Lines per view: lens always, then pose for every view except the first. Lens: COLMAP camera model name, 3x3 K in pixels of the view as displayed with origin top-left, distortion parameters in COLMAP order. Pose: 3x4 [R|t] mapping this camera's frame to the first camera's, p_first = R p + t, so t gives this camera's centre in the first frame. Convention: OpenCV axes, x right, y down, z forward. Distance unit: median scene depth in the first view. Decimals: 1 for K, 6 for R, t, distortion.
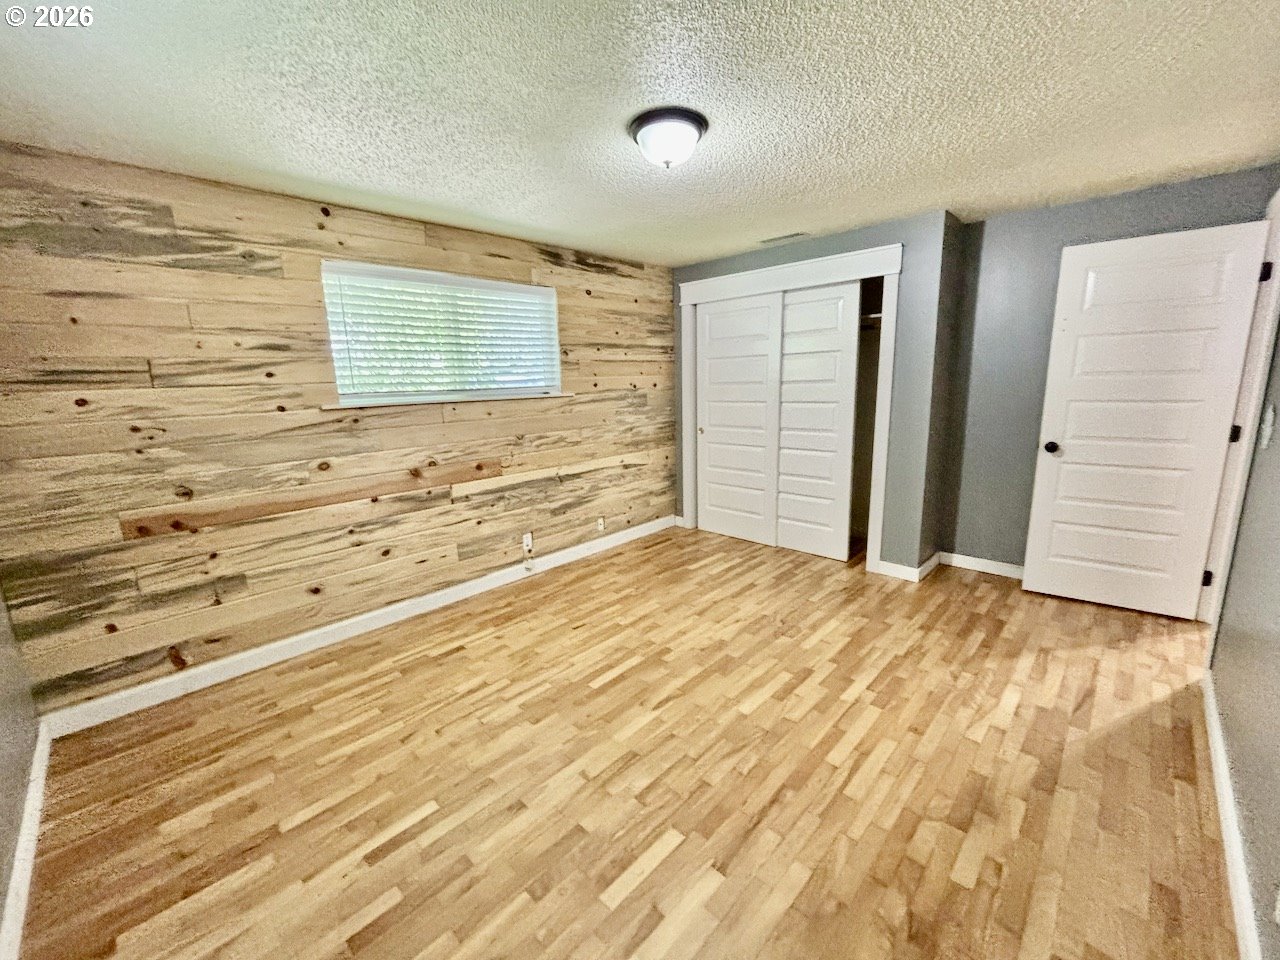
lens RADIAL K [[524.6, 0, 643.0], [0, 524.6, 481.4], [0, 0, 1]] dist [0.002765, -0.002167]
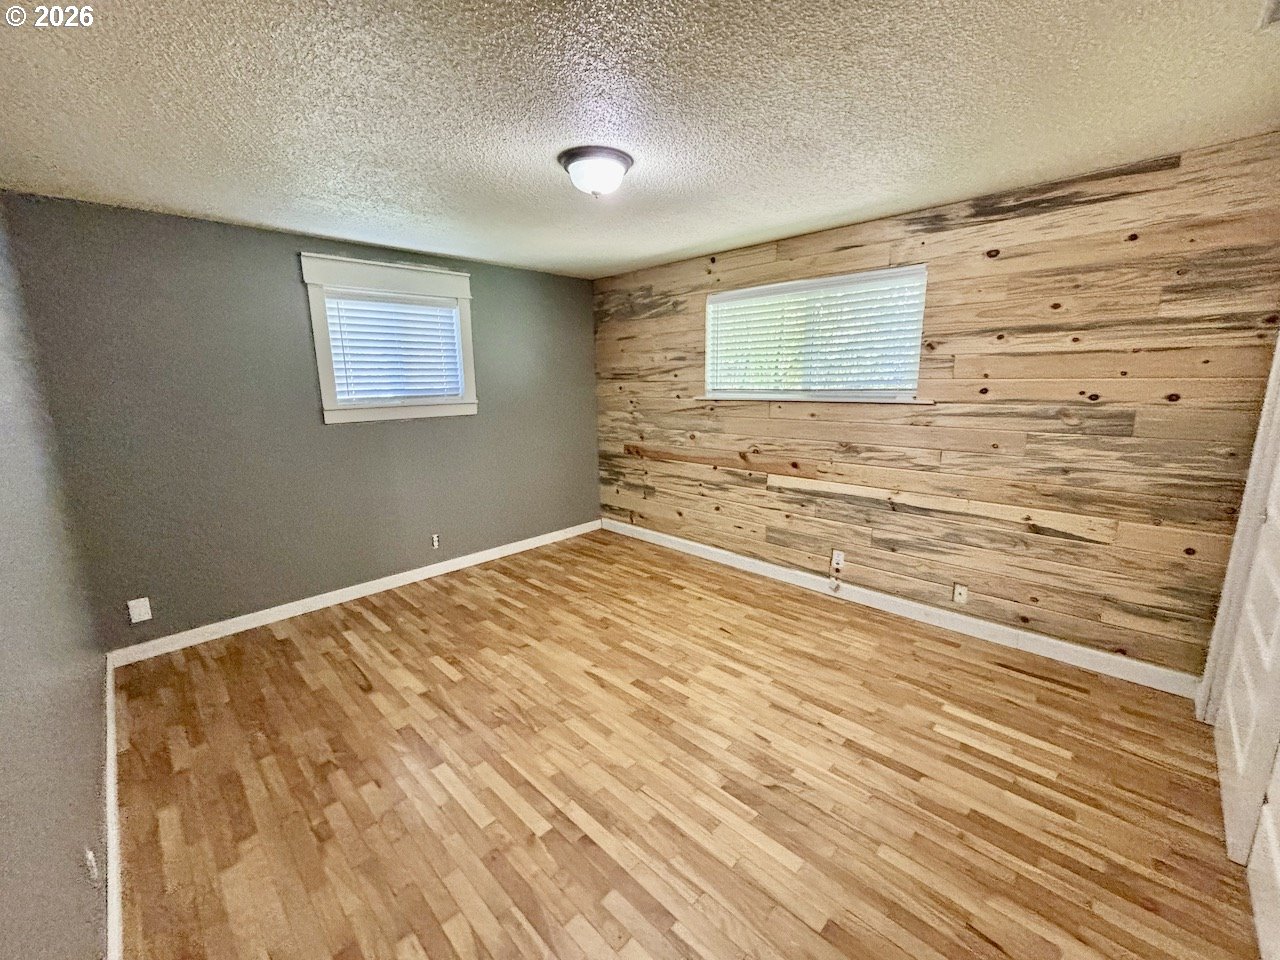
lens RADIAL K [[524.6, 0, 641.6], [0, 524.6, 482.7], [0, 0, 1]] dist [0.002765, -0.002167]
pose [[-0.029977, 0.221344, -0.974735, 0.745252], [-0.182421, 0.957584, 0.223059, -0.176502], [0.982764, 0.184498, 0.011672, 0.724047]]
